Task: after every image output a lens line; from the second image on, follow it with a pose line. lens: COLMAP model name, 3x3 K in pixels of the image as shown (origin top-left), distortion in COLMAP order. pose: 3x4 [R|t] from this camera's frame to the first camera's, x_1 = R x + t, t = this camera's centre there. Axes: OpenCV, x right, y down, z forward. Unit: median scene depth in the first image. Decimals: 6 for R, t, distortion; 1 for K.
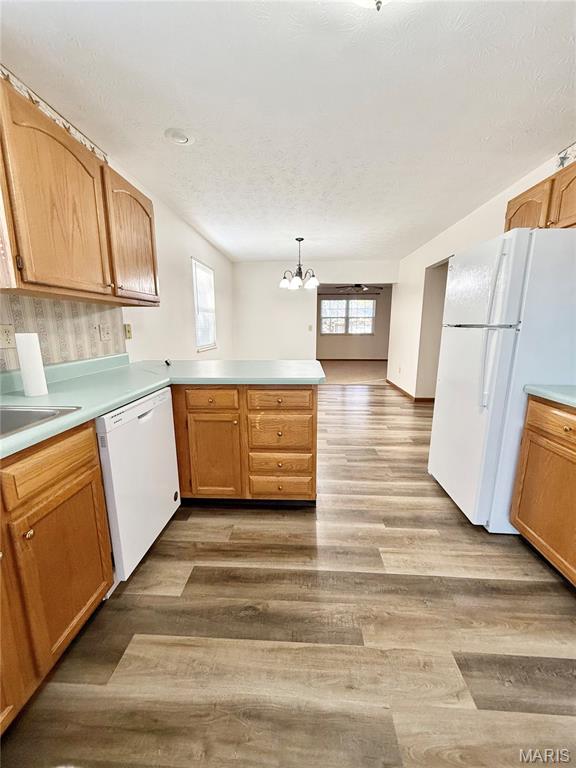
lens RADIAL K [[304.3, 0, 288.0], [0, 304.3, 384.0], [0, 0, 1]] dist [-0.000263, -0.000405]
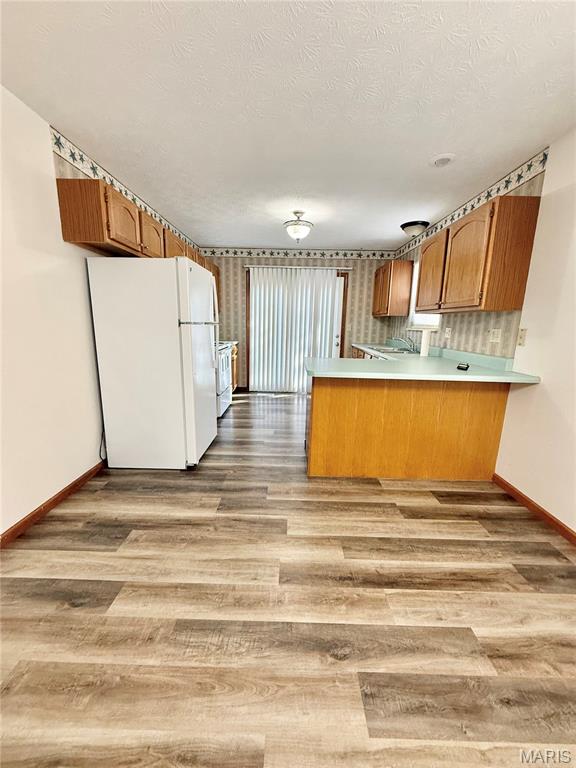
lens RADIAL K [[304.3, 0, 288.0], [0, 304.3, 384.0], [0, 0, 1]] dist [-0.000263, -0.000405]
pose [[-0.998862, -0.013957, -0.045605, 0.271453], [-0.030218, 0.924996, 0.378773, -0.487122], [0.036898, 0.379720, -0.924365, 2.486292]]
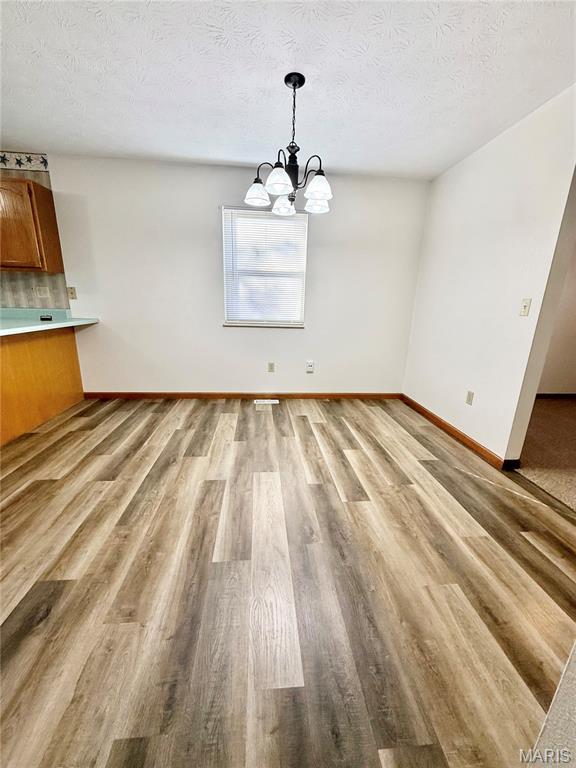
lens RADIAL K [[304.3, 0, 288.0], [0, 304.3, 384.0], [0, 0, 1]] dist [-0.000263, -0.000405]
pose [[0.146086, 0.268142, -0.952239, 1.267774], [-0.215993, 0.947988, 0.233808, -0.410774], [0.965404, 0.171521, 0.196404, 2.274937]]
